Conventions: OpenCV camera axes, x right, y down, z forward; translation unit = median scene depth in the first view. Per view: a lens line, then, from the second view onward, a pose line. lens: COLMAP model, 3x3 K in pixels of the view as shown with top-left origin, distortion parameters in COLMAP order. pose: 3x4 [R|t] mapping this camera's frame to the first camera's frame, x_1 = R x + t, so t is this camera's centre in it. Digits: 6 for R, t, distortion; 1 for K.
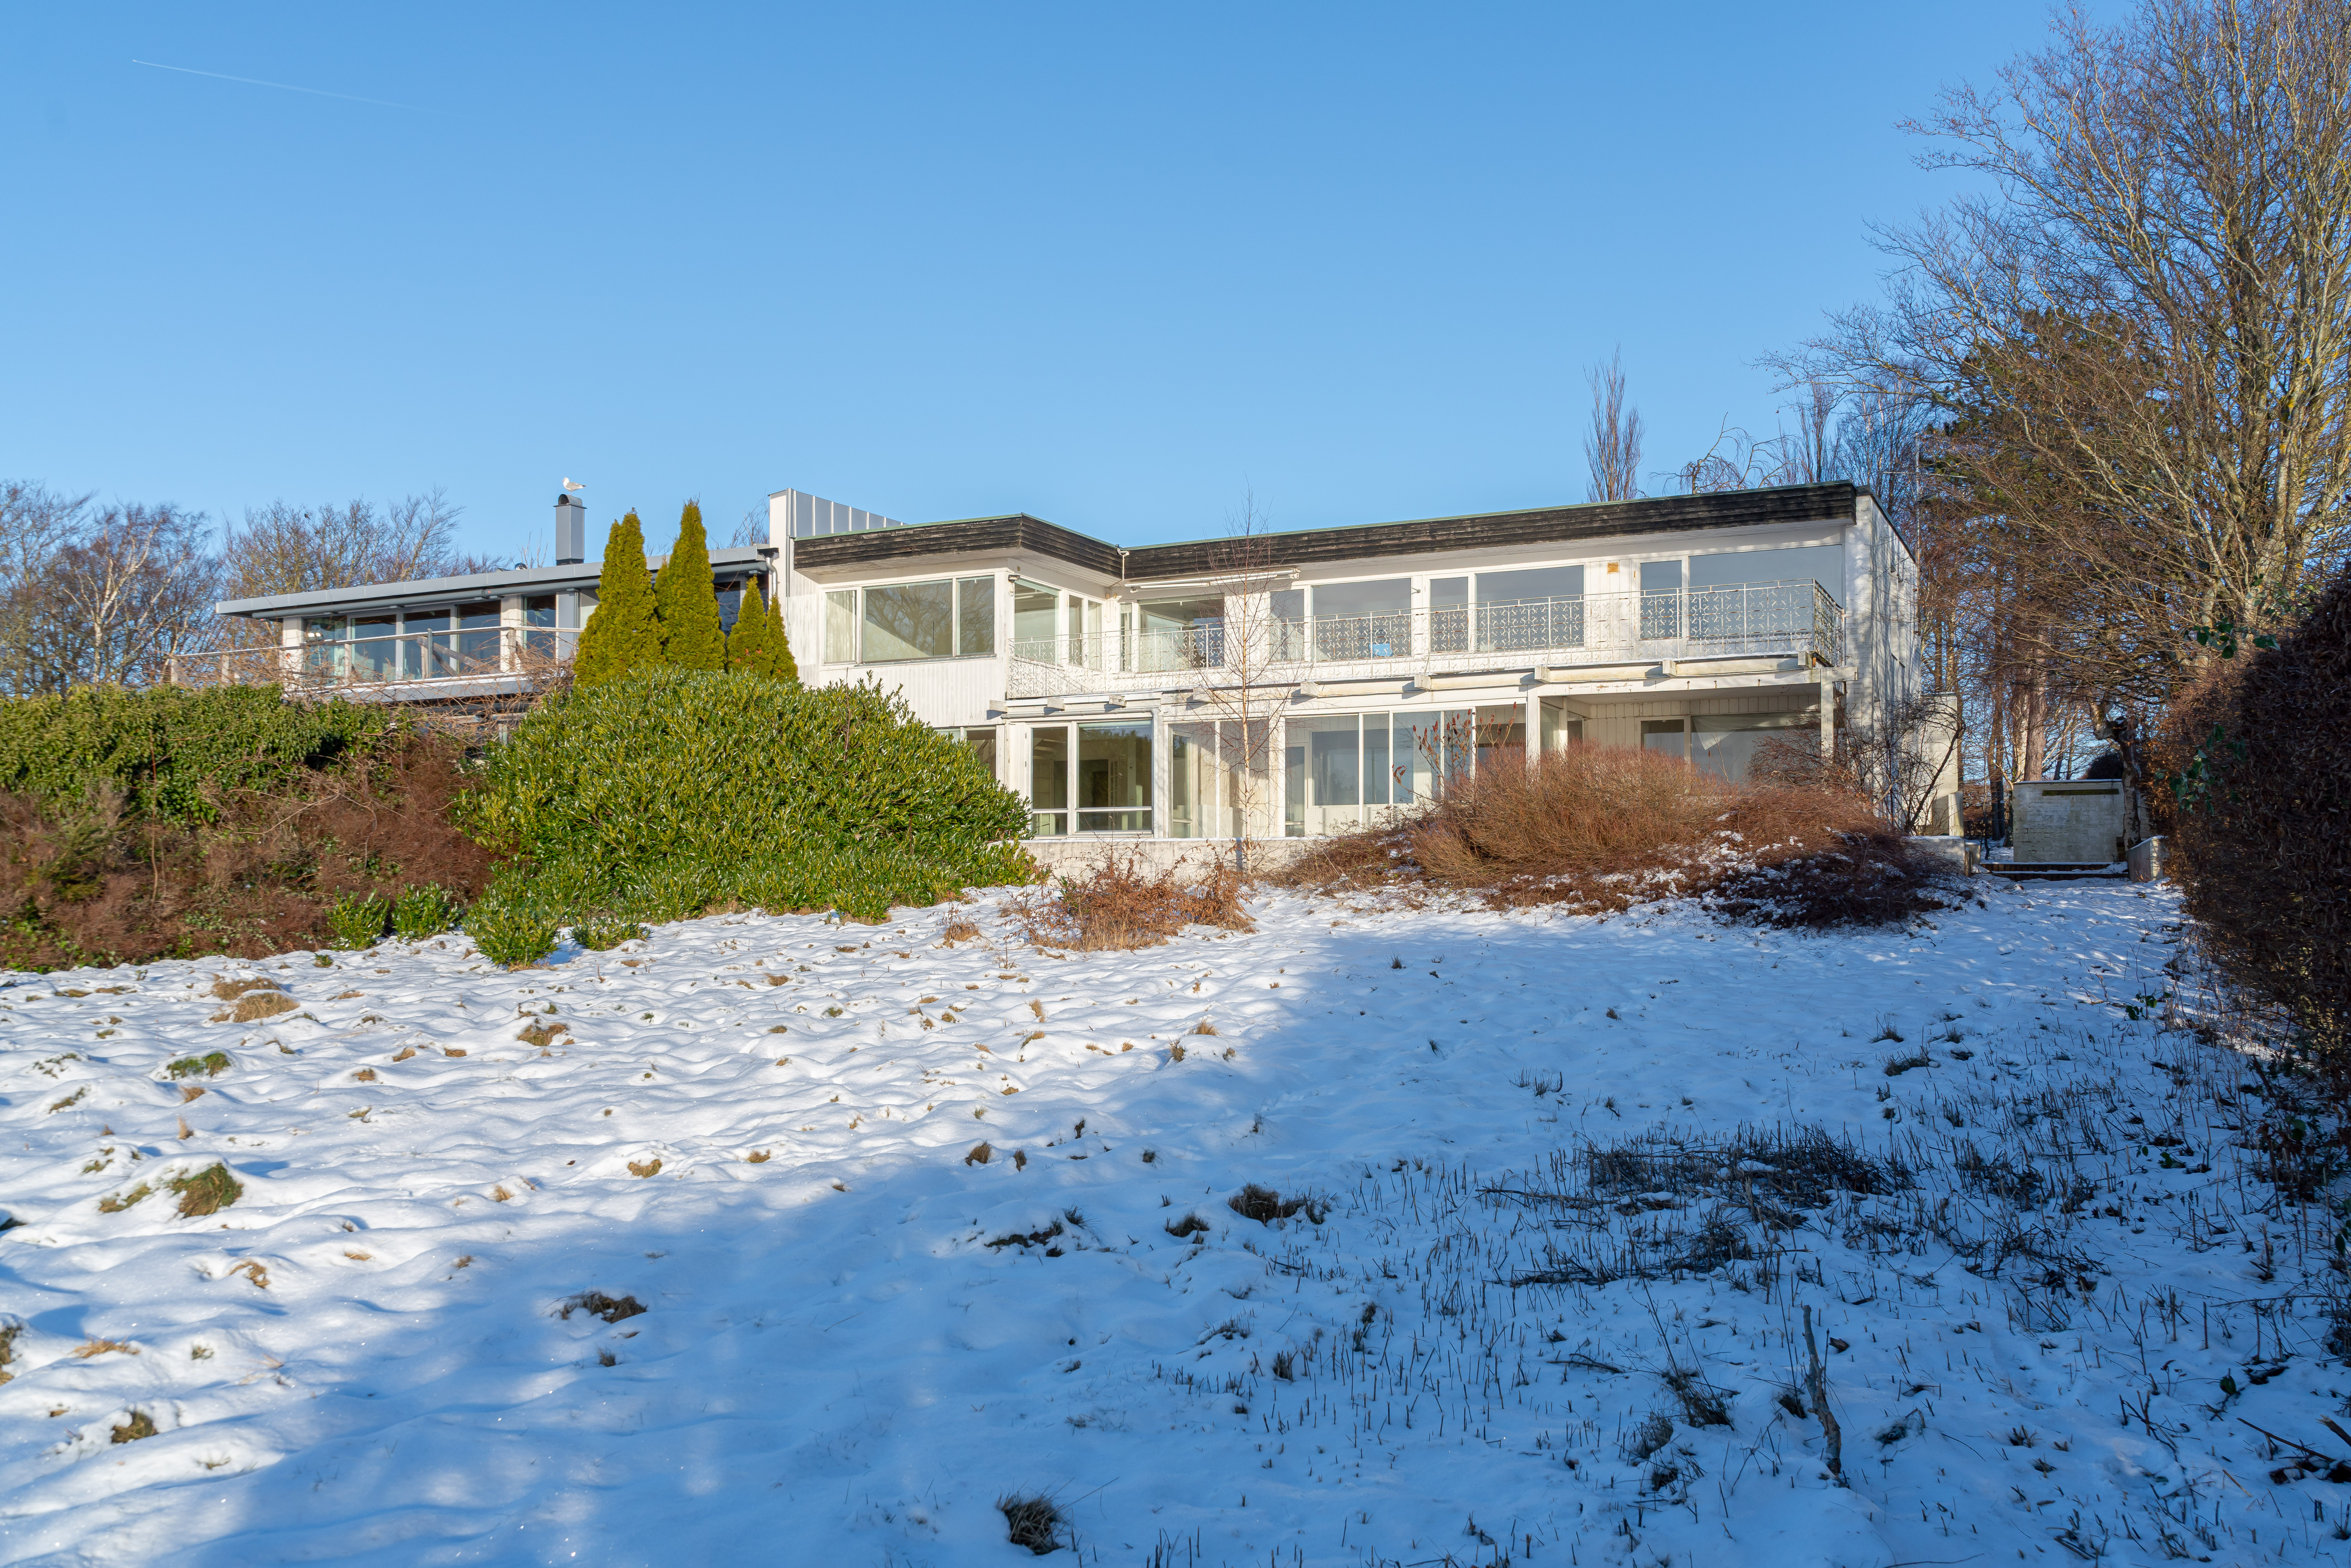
lens RADIAL K [[1845.4, 0, 1177.0], [0, 1845.4, 784.1], [0, 0, 1]] dist [-0.003726, -0.000141]
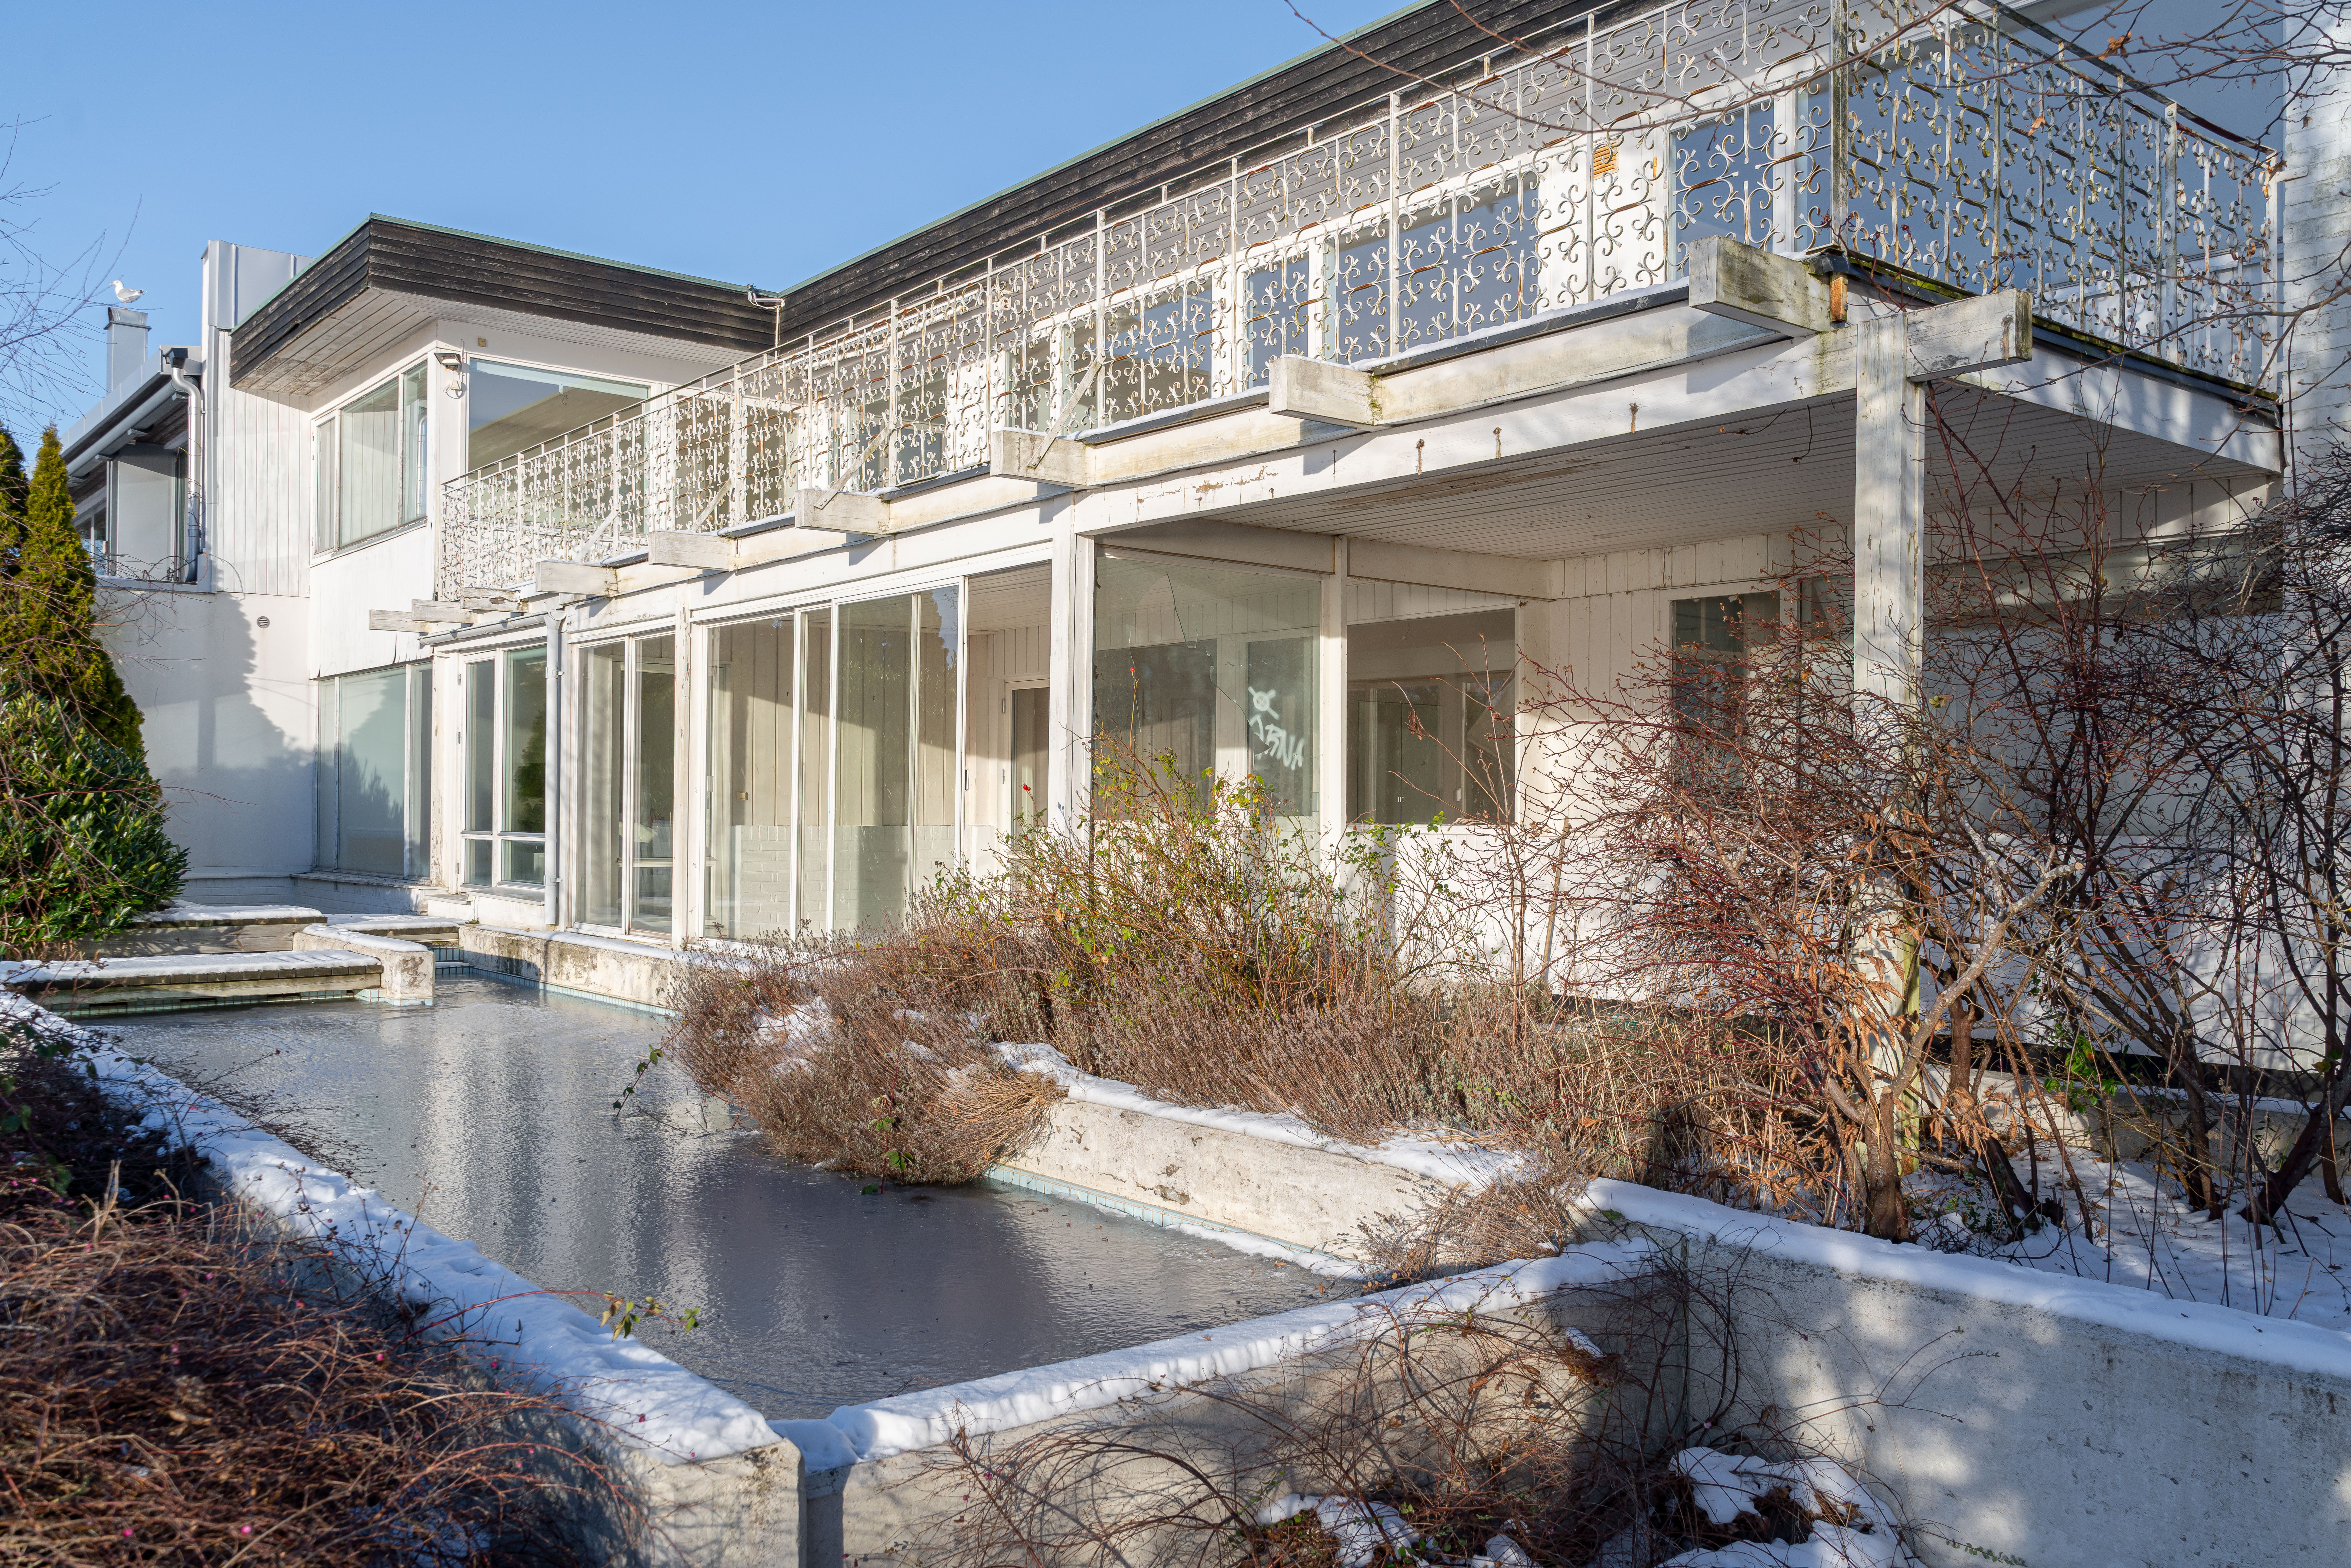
lens RADIAL K [[1845.4, 0, 1173.6], [0, 1845.4, 788.6], [0, 0, 1]] dist [-0.003726, -0.000141]
pose [[0.913544, 0.005087, -0.406707, 0.337118], [0.014305, 0.998901, 0.044627, -0.018412], [0.406487, -0.046587, 0.912468, 0.717878]]
